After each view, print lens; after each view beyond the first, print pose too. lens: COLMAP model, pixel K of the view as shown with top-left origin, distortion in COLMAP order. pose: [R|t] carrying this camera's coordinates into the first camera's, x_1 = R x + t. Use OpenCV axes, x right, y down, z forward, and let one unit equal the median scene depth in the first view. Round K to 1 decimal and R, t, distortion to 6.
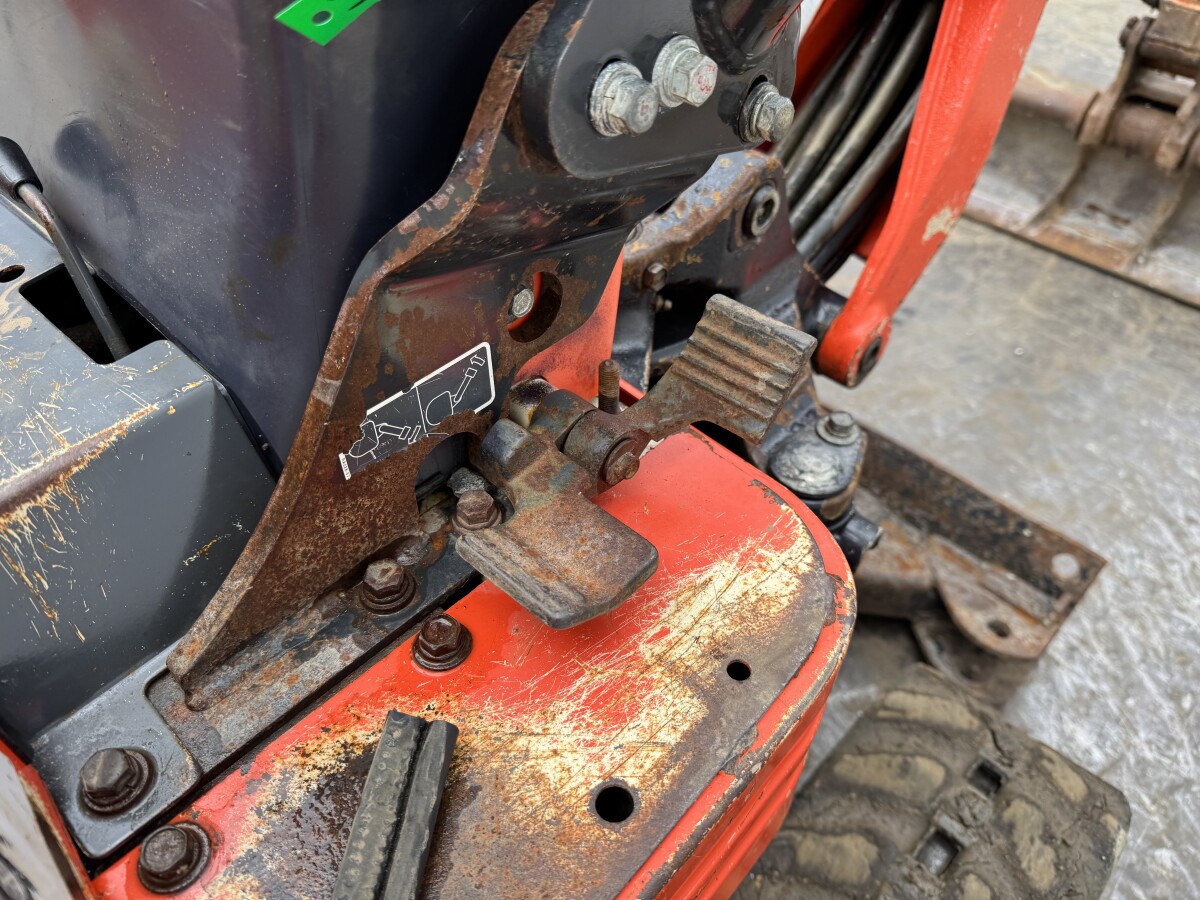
lens RADIAL K [[853.0, 0, 606.5], [0, 853.0, 454.1], [0, 0, 1]] dist [0.037036, -0.047921]
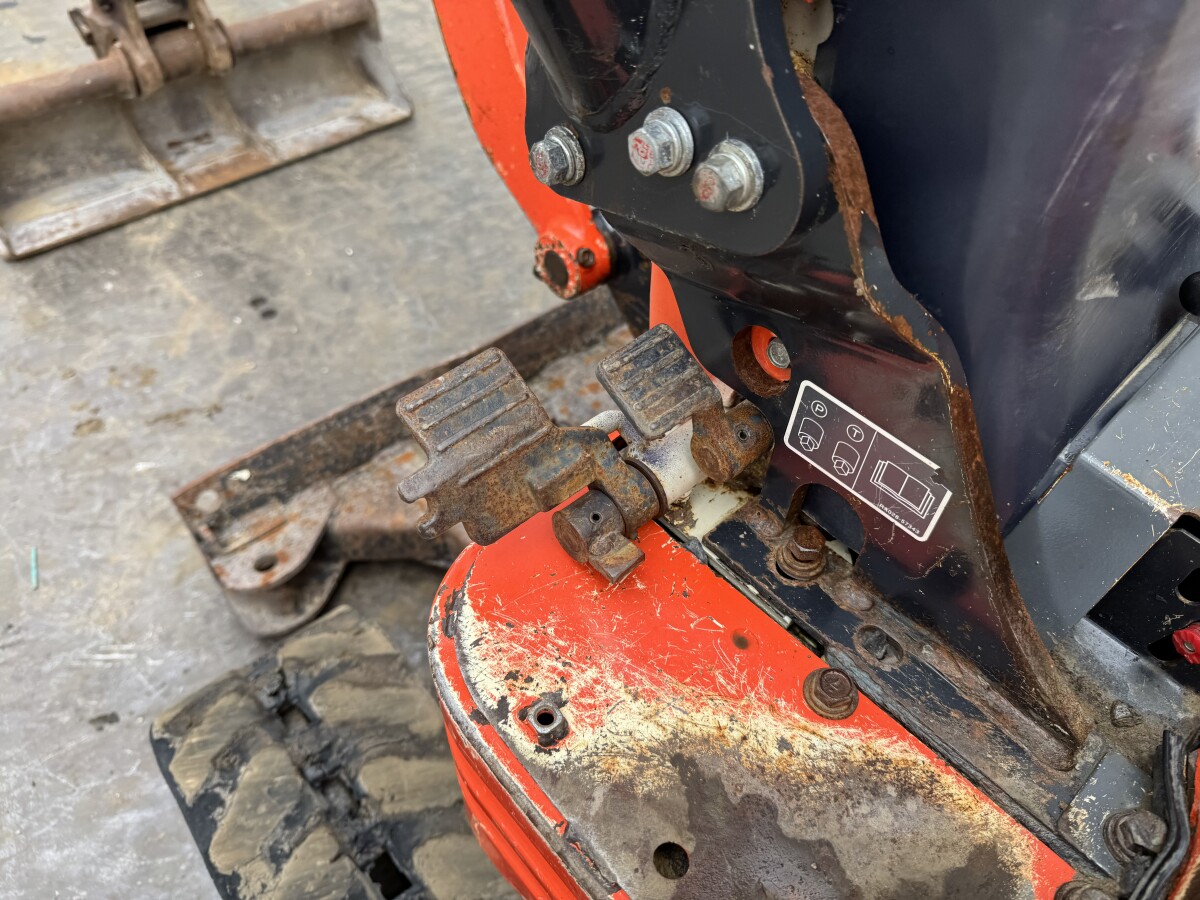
lens RADIAL K [[853.0, 0, 598.8], [0, 853.0, 446.9], [0, 0, 1]] dist [0.037036, -0.047921]
pose [[0.080520, -0.744486, 0.662764, -0.368090], [0.695756, 0.518116, 0.497473, -0.291541], [-0.713751, 0.421066, 0.559700, 0.260236]]
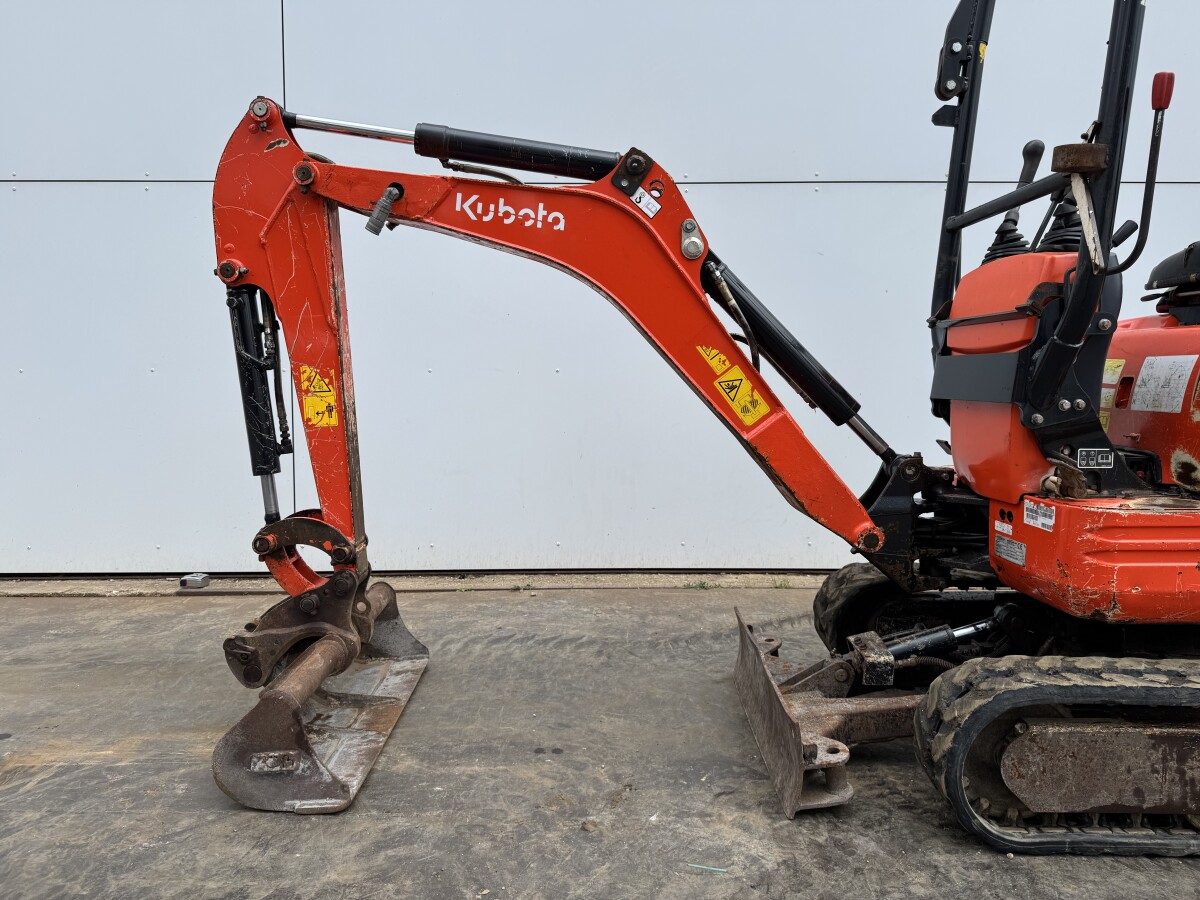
lens RADIAL K [[853.0, 0, 592.6], [0, 853.0, 445.8], [0, 0, 1]] dist [0.037036, -0.047921]
pose [[-0.687564, -0.074943, 0.722246, -0.583680], [0.517132, 0.647707, 0.559509, -1.119779], [-0.509735, 0.758194, -0.406585, 1.120001]]
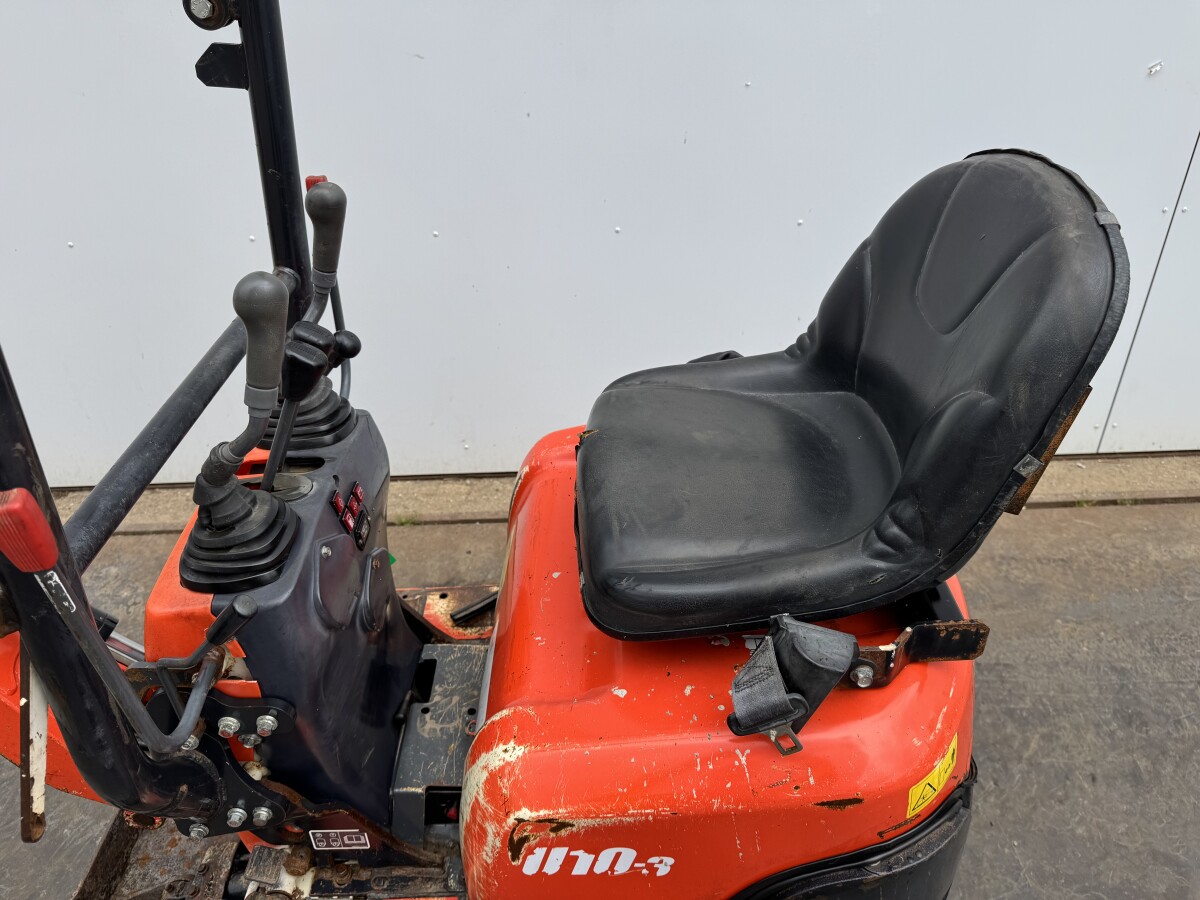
lens RADIAL K [[853.0, 0, 597.9], [0, 853.0, 457.6], [0, 0, 1]] dist [0.037036, -0.047921]
pose [[-0.688545, -0.404424, 0.601953, -0.667846], [0.533761, 0.279287, 0.798184, -0.677064], [-0.490922, 0.870885, 0.023564, -0.063181]]
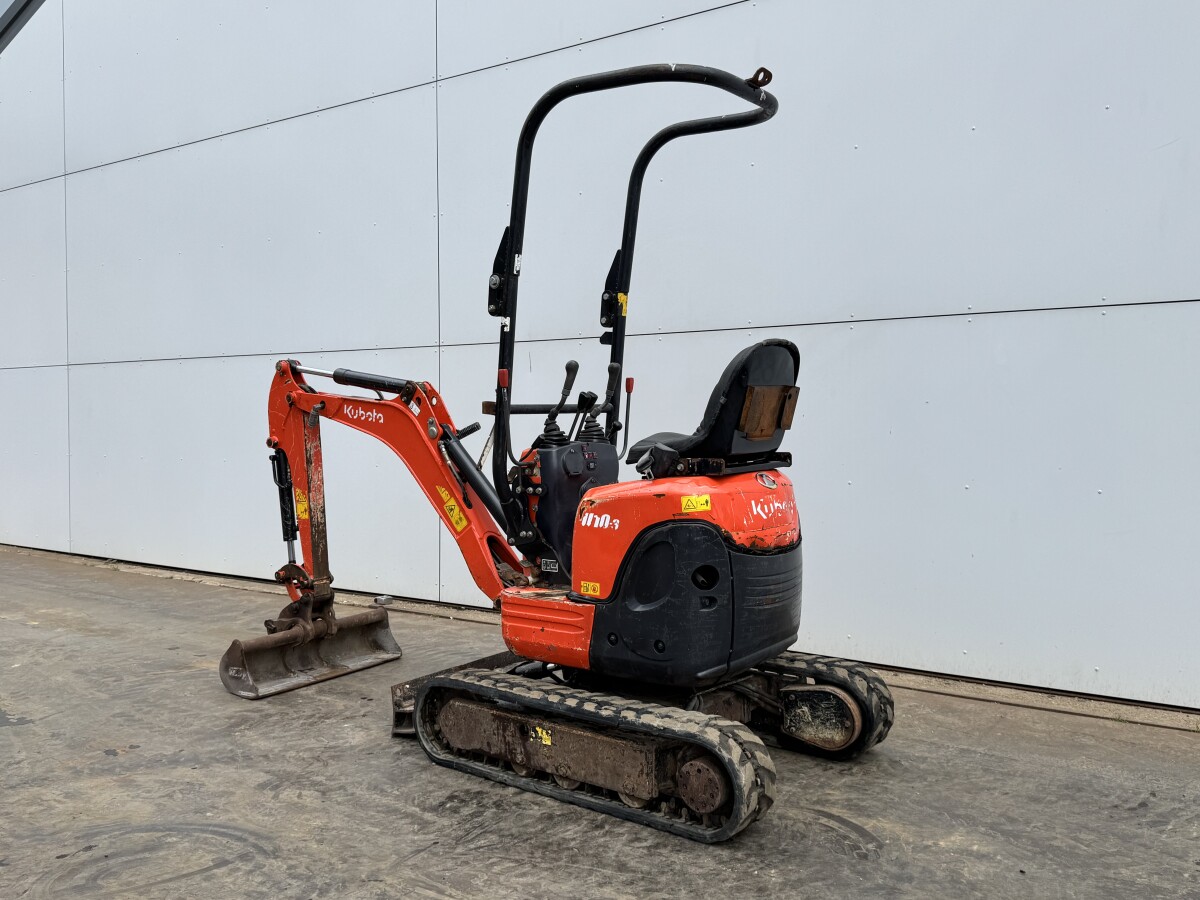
lens RADIAL K [[1063.6, 0, 592.6], [0, 1063.6, 429.5], [0, 0, 1]] dist [0.080609, -0.114274]
pose [[-0.117876, -0.040376, 0.992207, -2.637927], [0.722097, 0.682409, 0.113556, -0.552036], [-0.681676, 0.729855, -0.051284, 0.165657]]
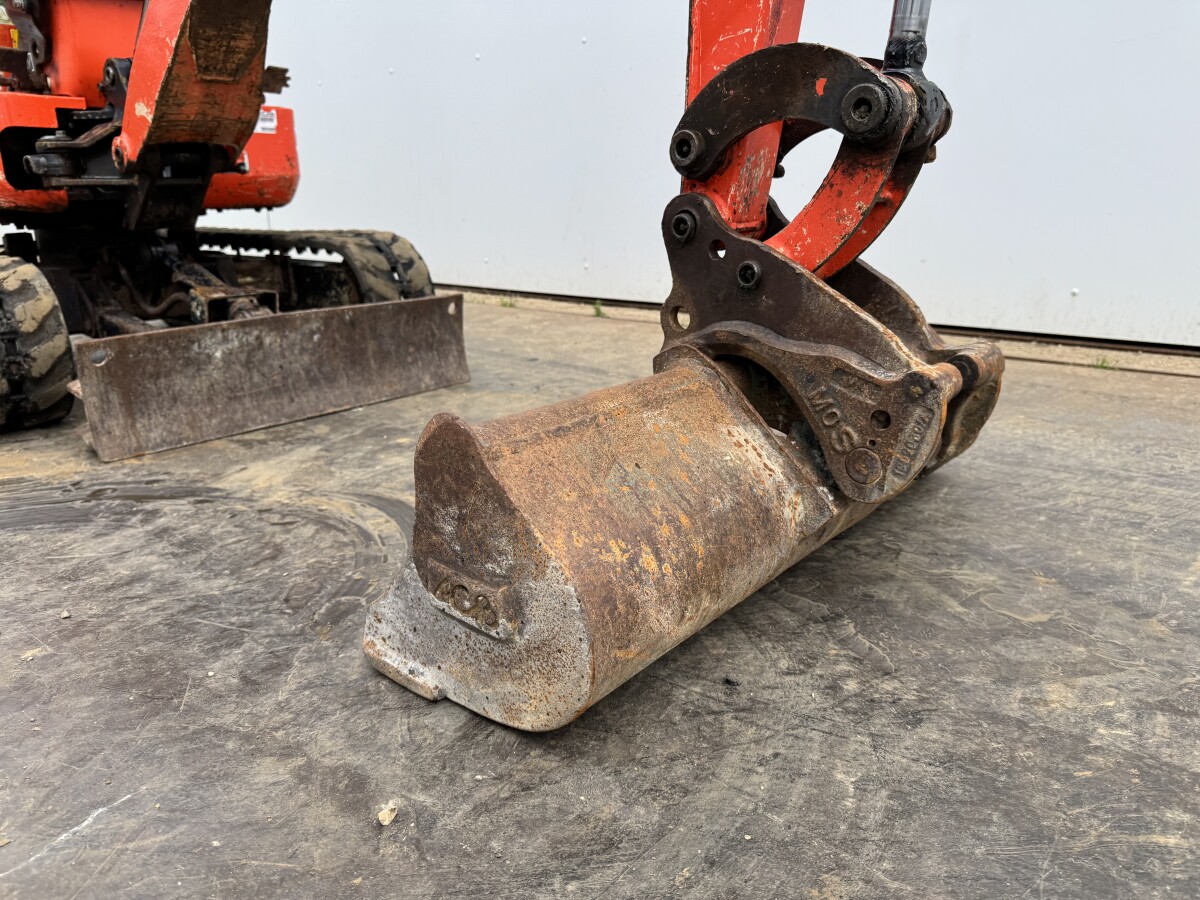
lens RADIAL K [[853.0, 0, 607.0], [0, 853.0, 454.0], [0, 0, 1]] dist [0.037036, -0.047921]
pose [[-0.039926, -0.306951, 0.950888, -1.349501], [0.731156, 0.639652, 0.237183, 0.450028], [-0.681041, 0.704717, 0.198890, -0.012416]]
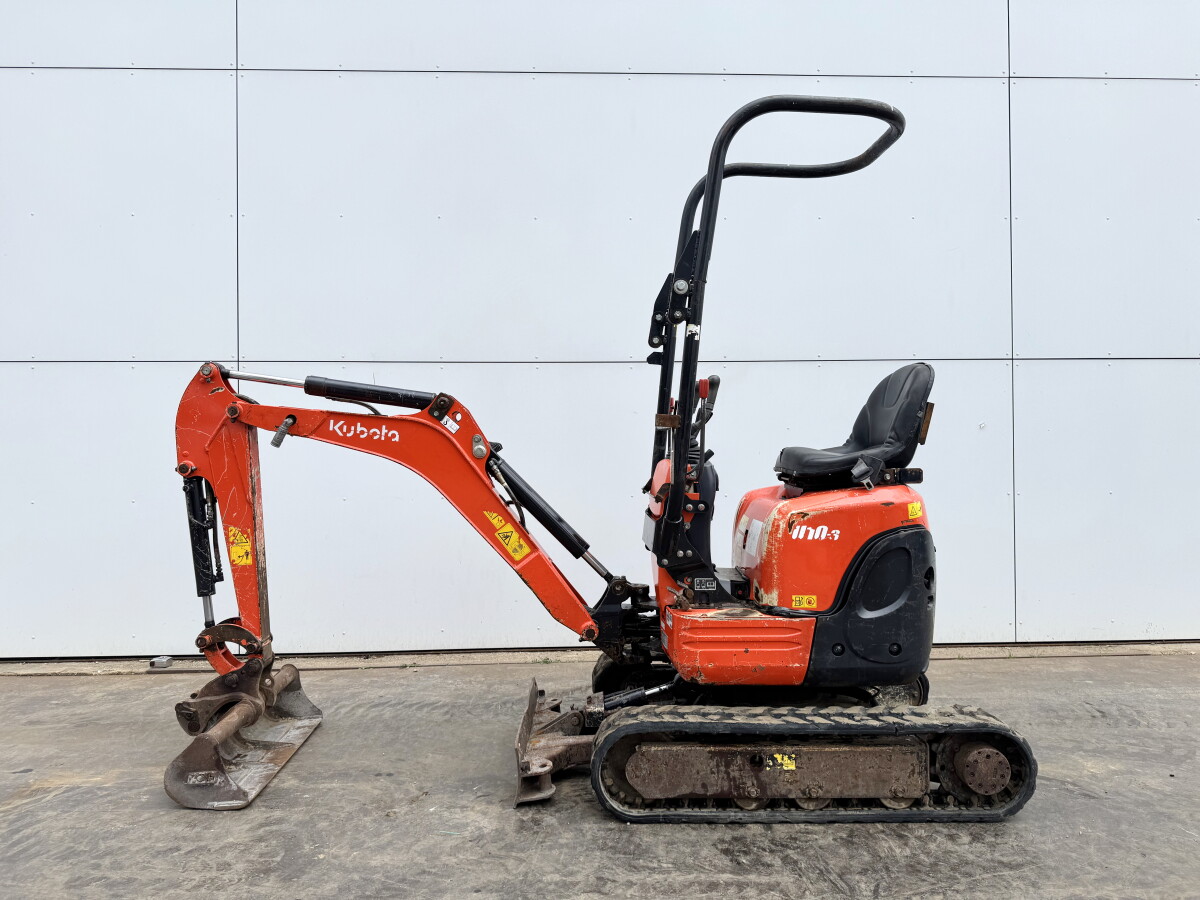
lens RADIAL K [[853.0, 0, 596.6], [0, 853.0, 450.3], [0, 0, 1]] dist [0.037036, -0.047921]
pose [[-0.704907, -0.018801, 0.709050, -1.380726], [0.507285, 0.685320, 0.522493, -1.444127], [-0.495749, 0.728000, -0.473549, 1.129816]]
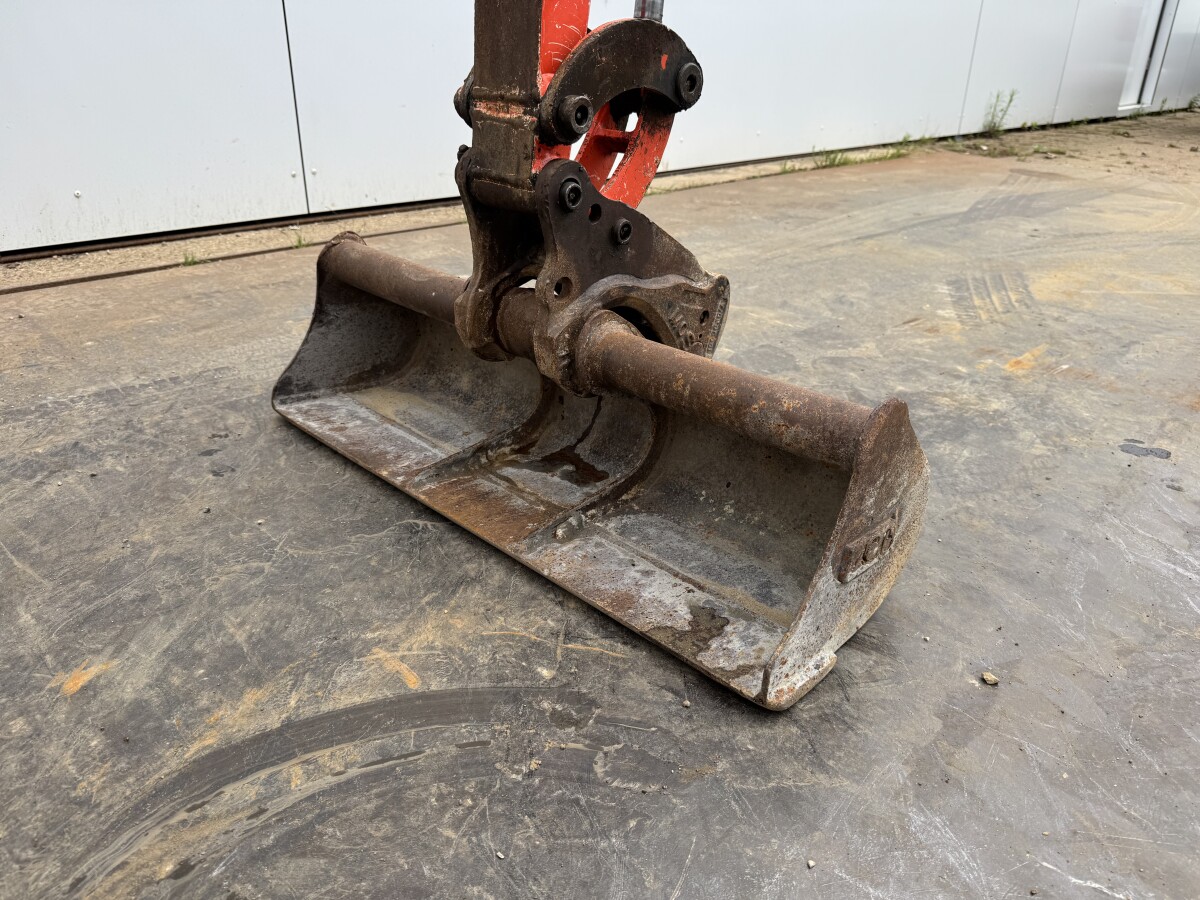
lens RADIAL K [[853.0, 0, 603.5], [0, 853.0, 453.0], [0, 0, 1]] dist [0.037036, -0.047921]
pose [[-0.998527, -0.054036, -0.004942, -0.809734], [-0.021369, 0.307887, 0.951183, 0.064425], [-0.049877, 0.949887, -0.308589, 0.276552]]
